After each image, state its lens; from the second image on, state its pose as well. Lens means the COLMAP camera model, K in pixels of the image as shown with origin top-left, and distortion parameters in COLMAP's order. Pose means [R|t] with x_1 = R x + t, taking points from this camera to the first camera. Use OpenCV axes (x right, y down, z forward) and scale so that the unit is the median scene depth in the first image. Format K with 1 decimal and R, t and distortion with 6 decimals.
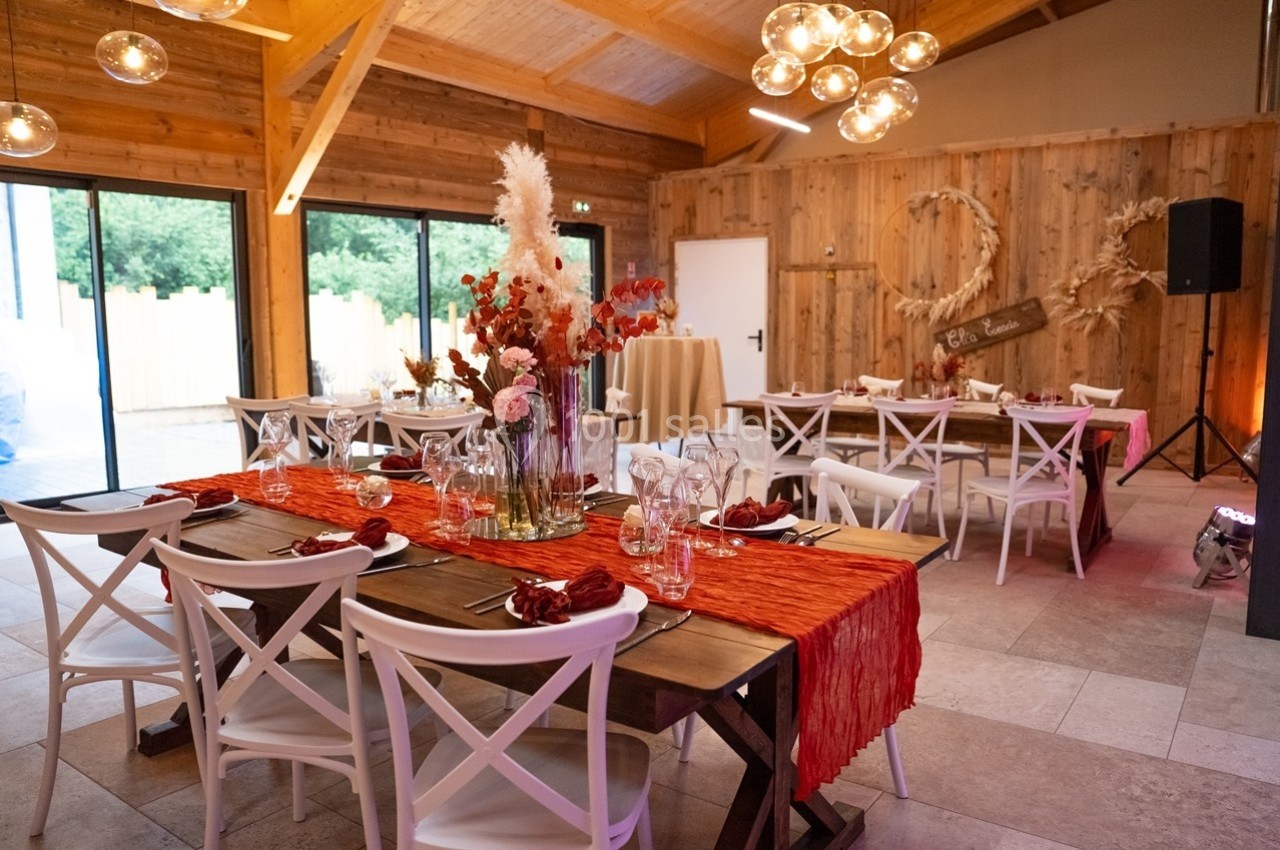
lens RADIAL K [[916.7, 0, 640.0], [0, 916.7, 425.0], [0, 0, 1]] dist [-0.101355, 0.080226]
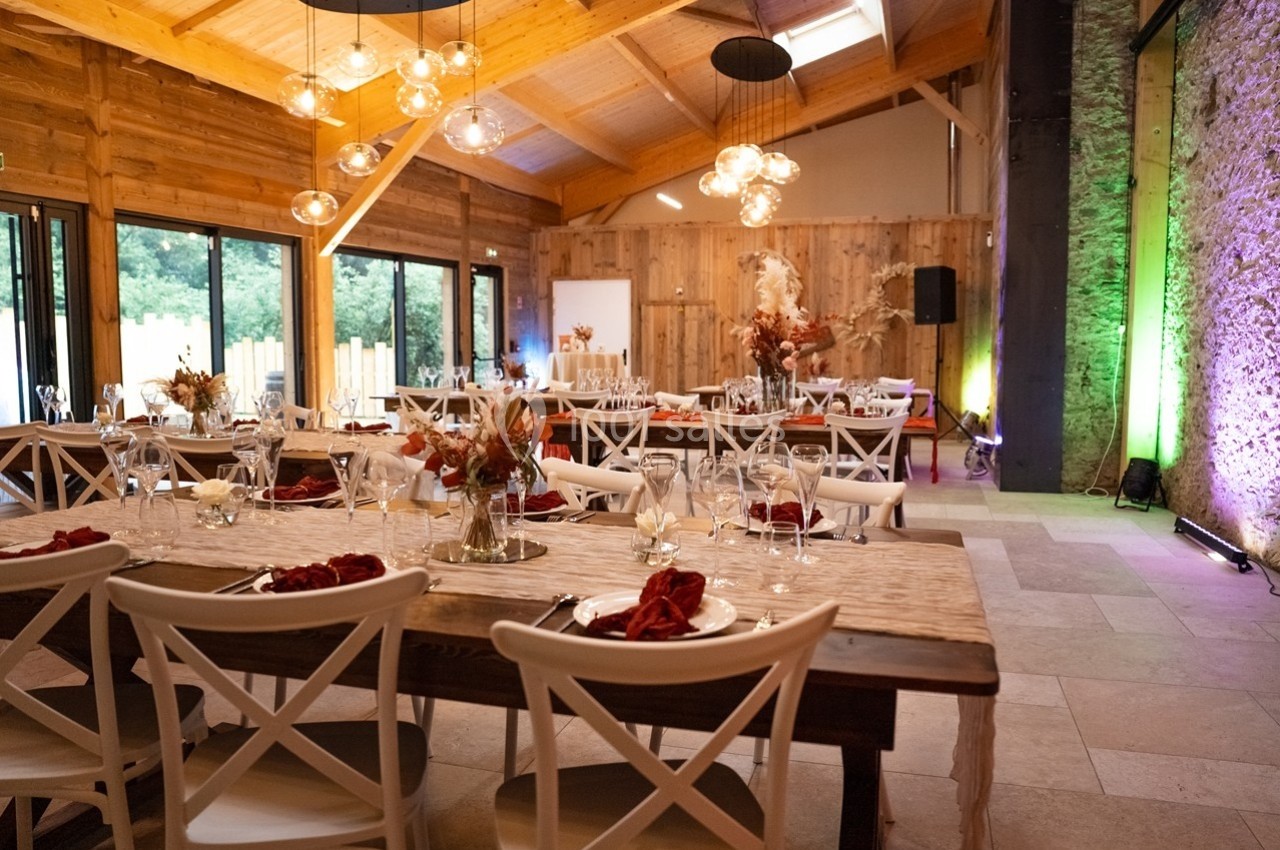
lens RADIAL K [[916.7, 0, 640.0], [0, 916.7, 425.0], [0, 0, 1]] dist [-0.101355, 0.080226]
pose [[0.945990, -0.024982, 0.323233, -0.334892], [0.035164, 0.999051, -0.025697, 0.047806], [-0.322284, 0.035675, 0.945970, -0.306374]]
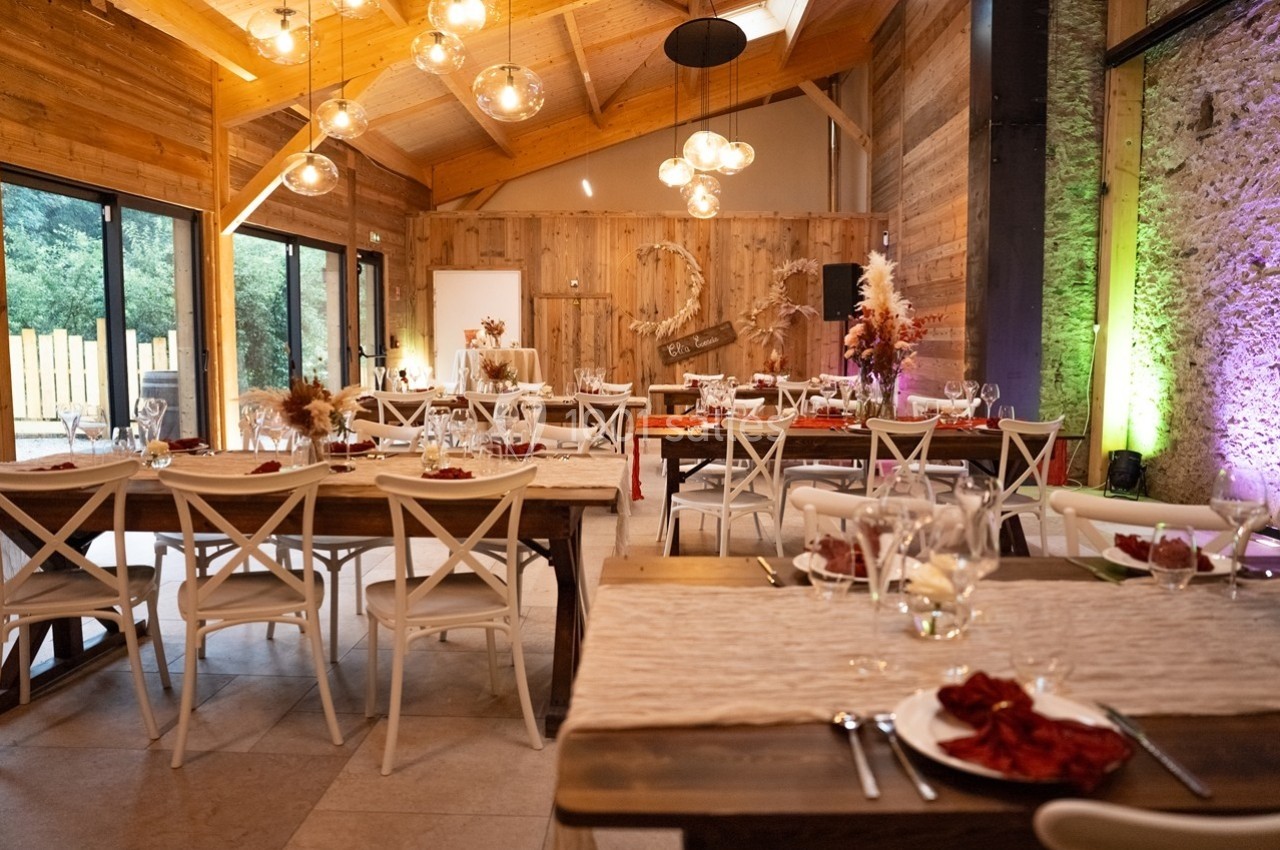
lens RADIAL K [[916.7, 0, 640.0], [0, 916.7, 425.0], [0, 0, 1]] dist [-0.101355, 0.080226]
pose [[0.829512, -0.045706, 0.556616, -0.507774], [0.059127, 0.998232, -0.006147, 0.026667], [-0.555351, 0.038010, 0.830747, -0.143881]]
